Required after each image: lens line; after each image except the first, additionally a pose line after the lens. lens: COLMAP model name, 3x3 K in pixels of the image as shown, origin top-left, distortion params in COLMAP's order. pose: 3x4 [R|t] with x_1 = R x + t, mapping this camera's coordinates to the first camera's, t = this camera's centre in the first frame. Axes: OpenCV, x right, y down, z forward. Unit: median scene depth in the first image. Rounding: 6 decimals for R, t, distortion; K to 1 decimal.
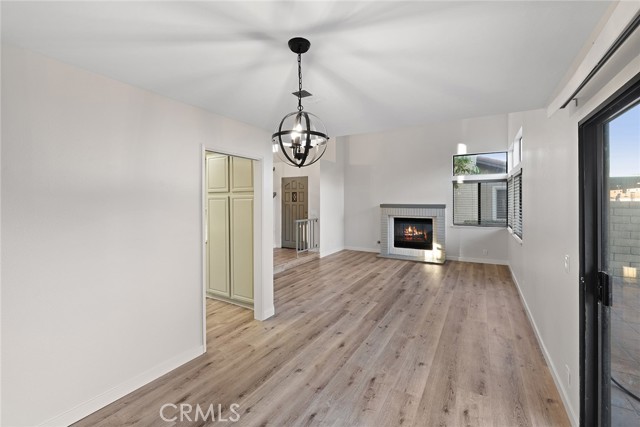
lens RADIAL K [[275.6, 0, 318.0], [0, 275.6, 202.4], [0, 0, 1]] dist [0.002257, 0.000588]
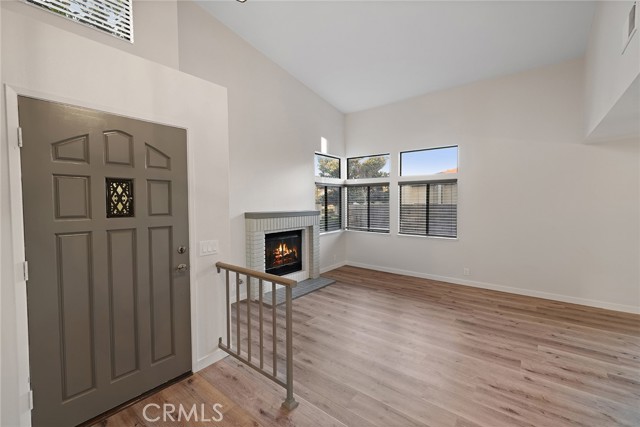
lens RADIAL K [[270.7, 0, 321.0], [0, 270.7, 212.8], [0, 0, 1]] dist [0.000071, -0.000164]
pose [[0.126430, -0.040010, 0.991168, -0.497569], [0.010258, 0.999186, 0.039025, -0.023234], [-0.991923, 0.005234, 0.126737, 1.313238]]
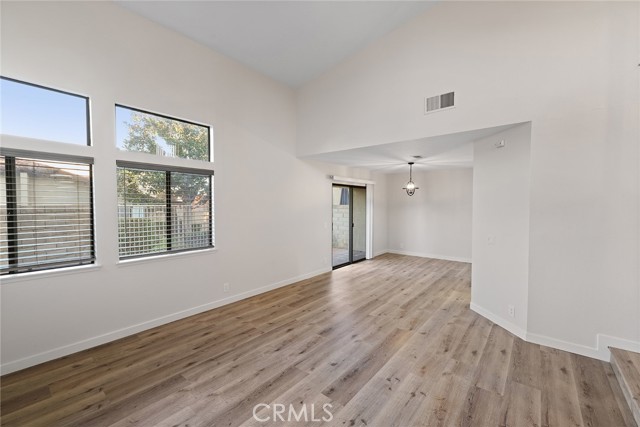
lens RADIAL K [[270.7, 0, 321.0], [0, 270.7, 212.8], [0, 0, 1]] dist [0.000071, -0.000164]
pose [[-0.990317, -0.002859, 0.138798, 0.221498], [0.002485, 0.999263, 0.038308, -0.013330], [-0.138805, 0.038282, -0.989579, 1.692331]]
